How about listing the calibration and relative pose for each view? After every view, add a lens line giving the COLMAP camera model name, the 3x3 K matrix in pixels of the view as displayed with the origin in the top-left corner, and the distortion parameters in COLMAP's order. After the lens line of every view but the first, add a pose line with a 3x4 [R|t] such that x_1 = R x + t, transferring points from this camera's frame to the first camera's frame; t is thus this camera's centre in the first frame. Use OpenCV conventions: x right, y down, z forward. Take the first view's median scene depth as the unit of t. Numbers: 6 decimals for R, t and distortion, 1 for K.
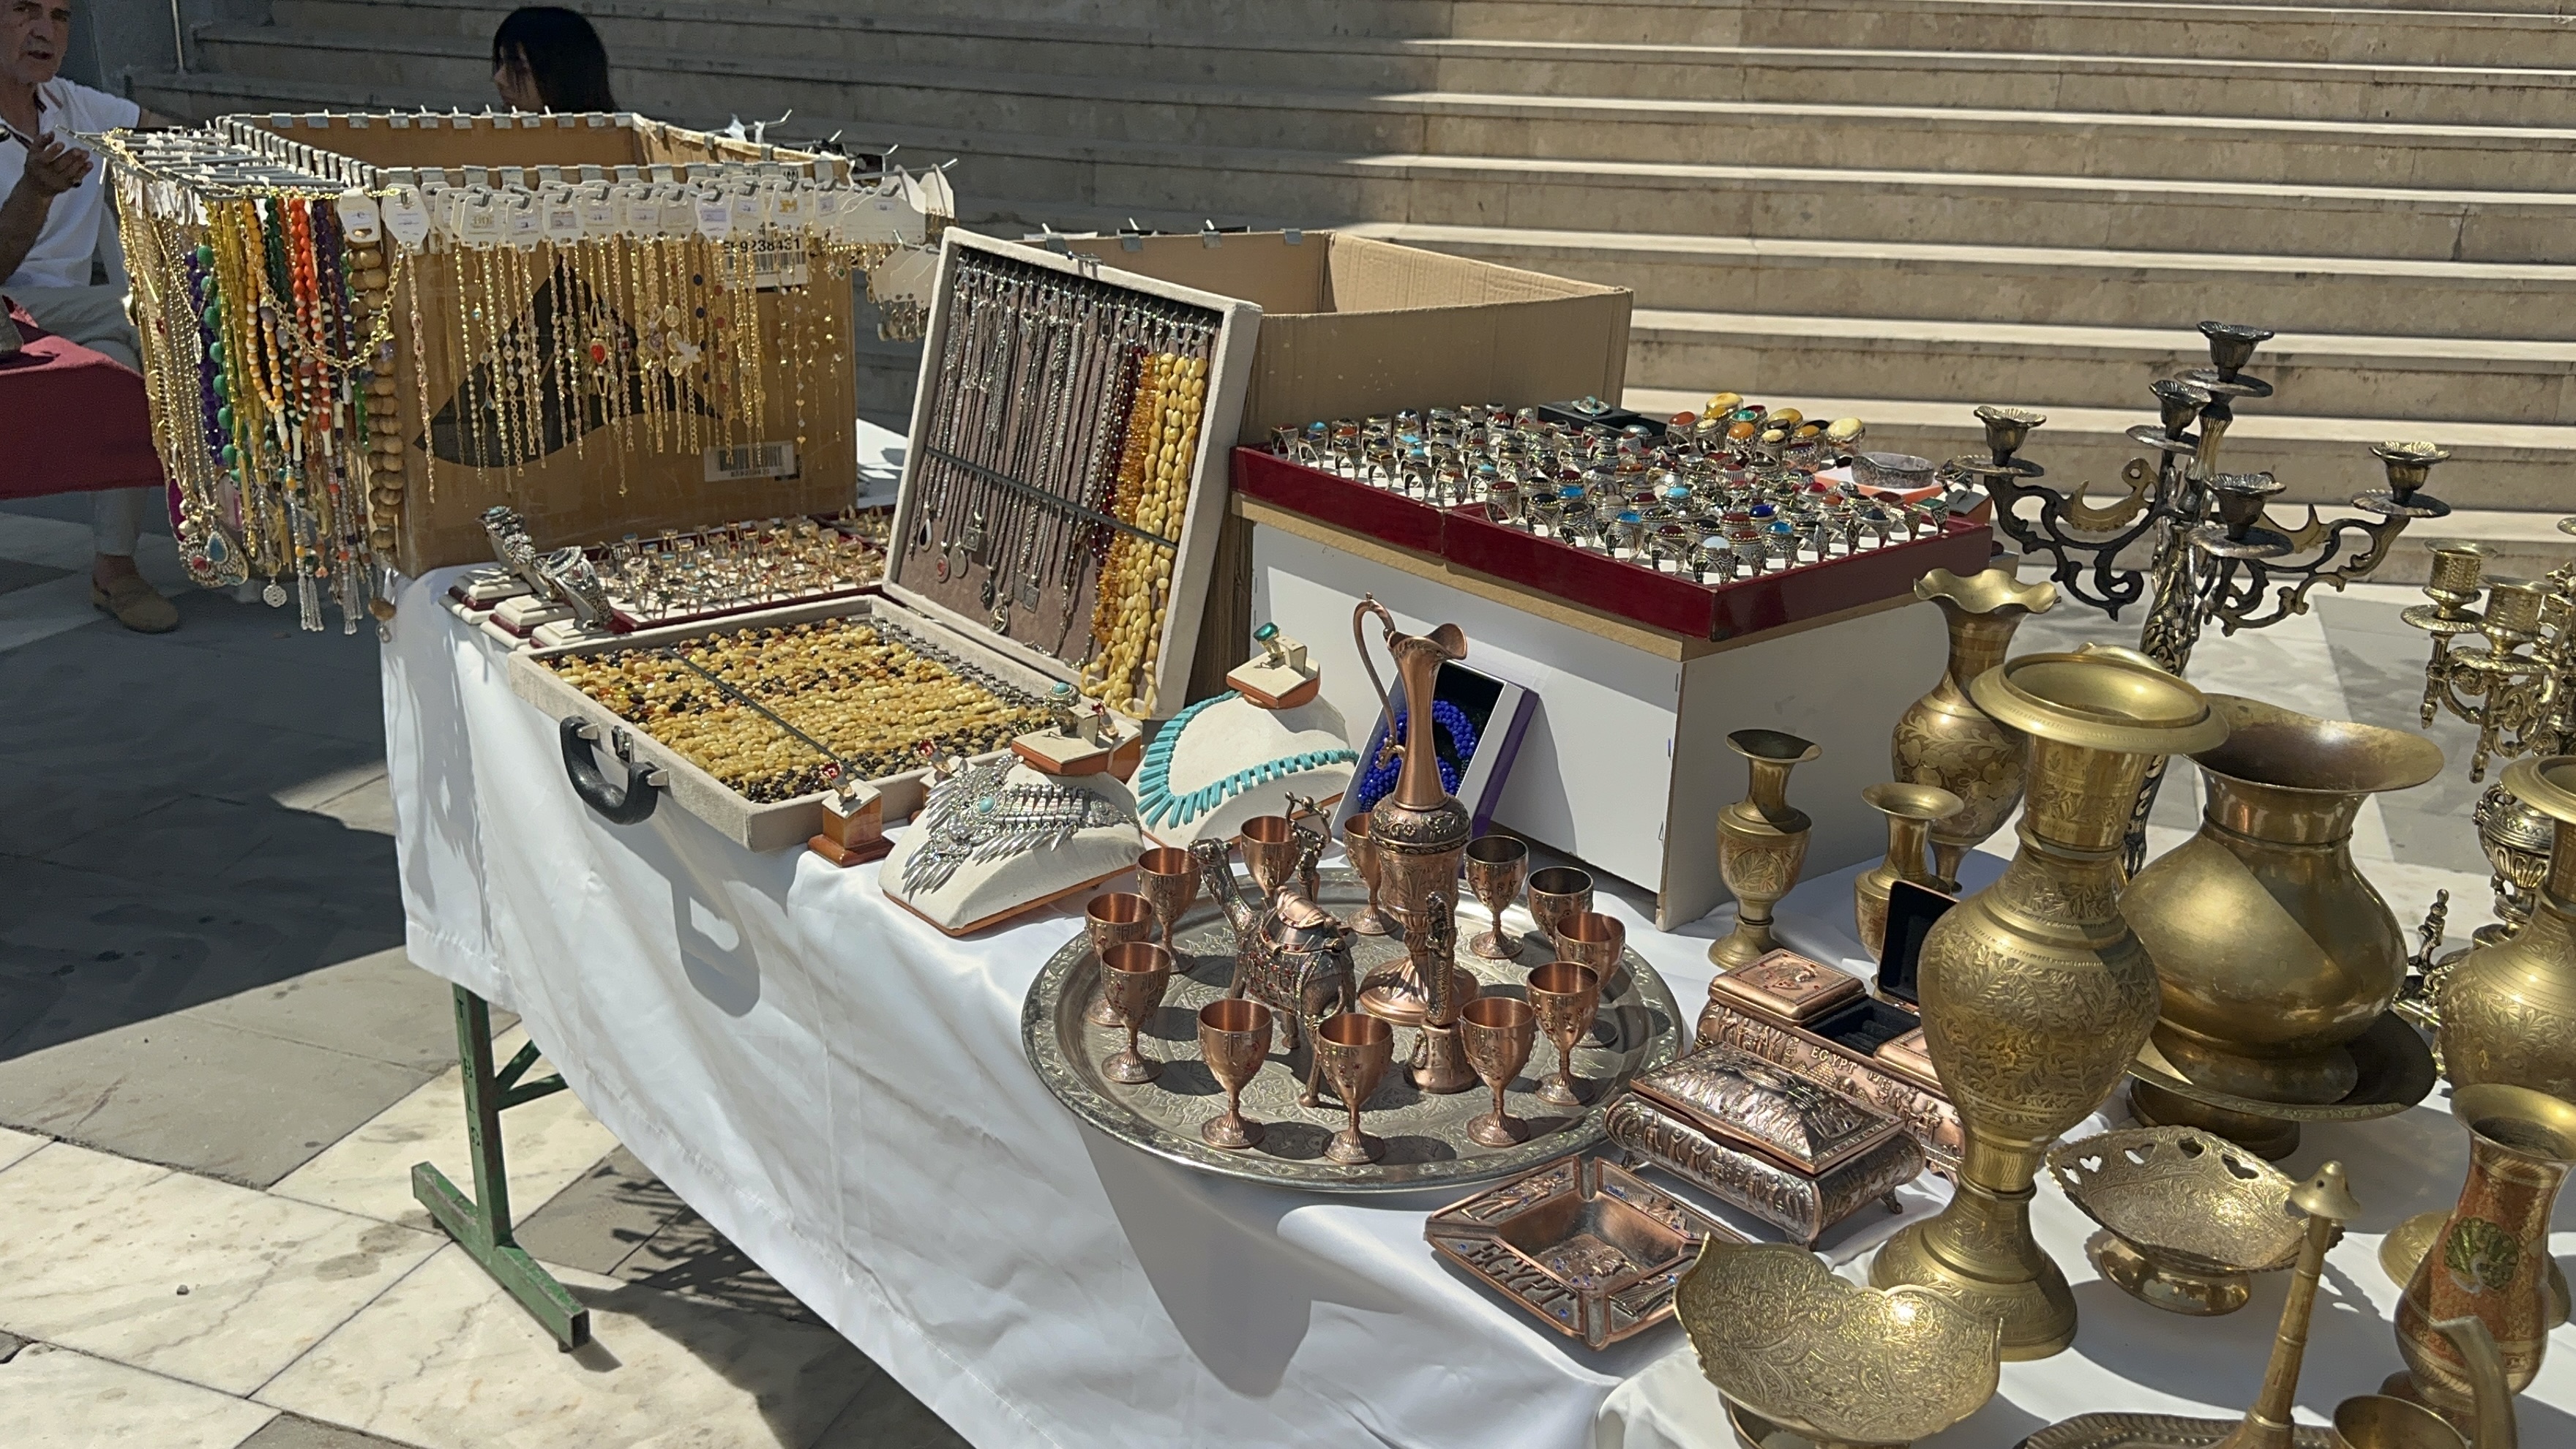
lens RADIAL K [[2120.8, 0, 1291.8], [0, 2120.8, 902.1], [0, 0, 1]] dist [0.124619, -0.179978]
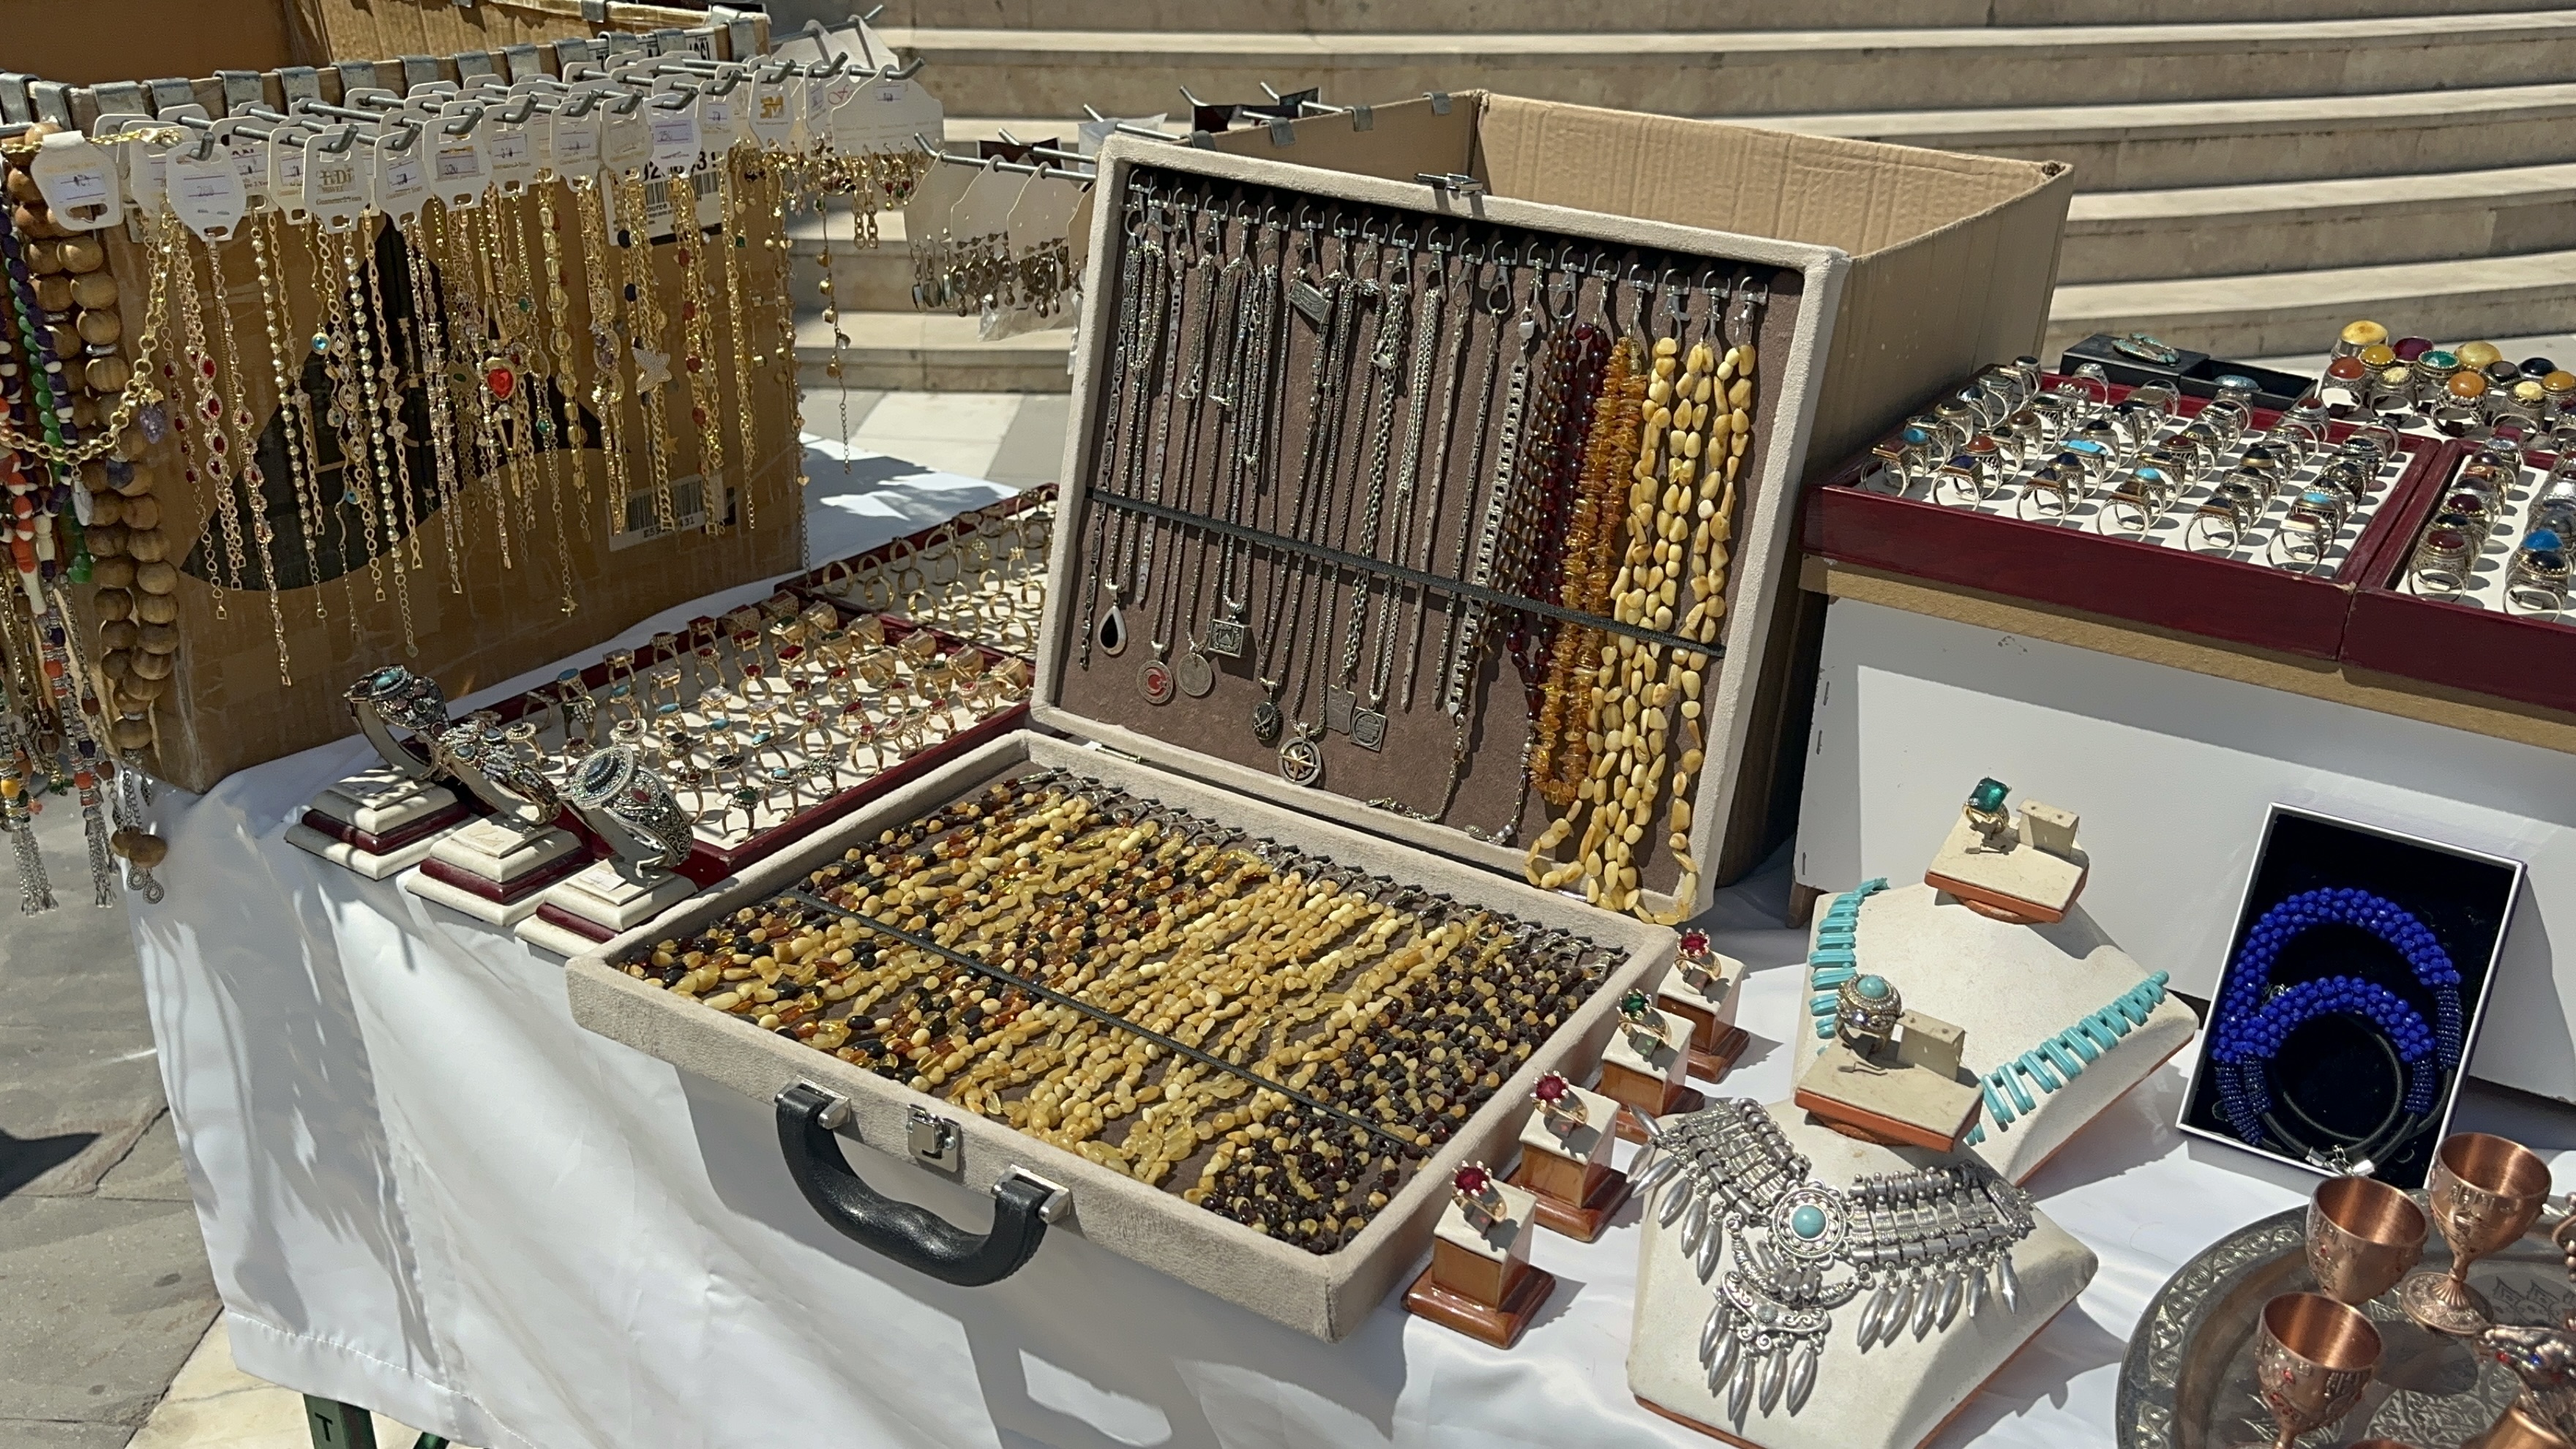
lens RADIAL K [[2120.8, 0, 1291.8], [0, 2120.8, 902.1], [0, 0, 1]] dist [0.124619, -0.179978]
pose [[0.949709, -0.153825, 0.272748, -0.317860], [0.129040, 0.985882, 0.106702, -0.158830], [-0.285311, -0.066141, 0.956150, 0.386470]]
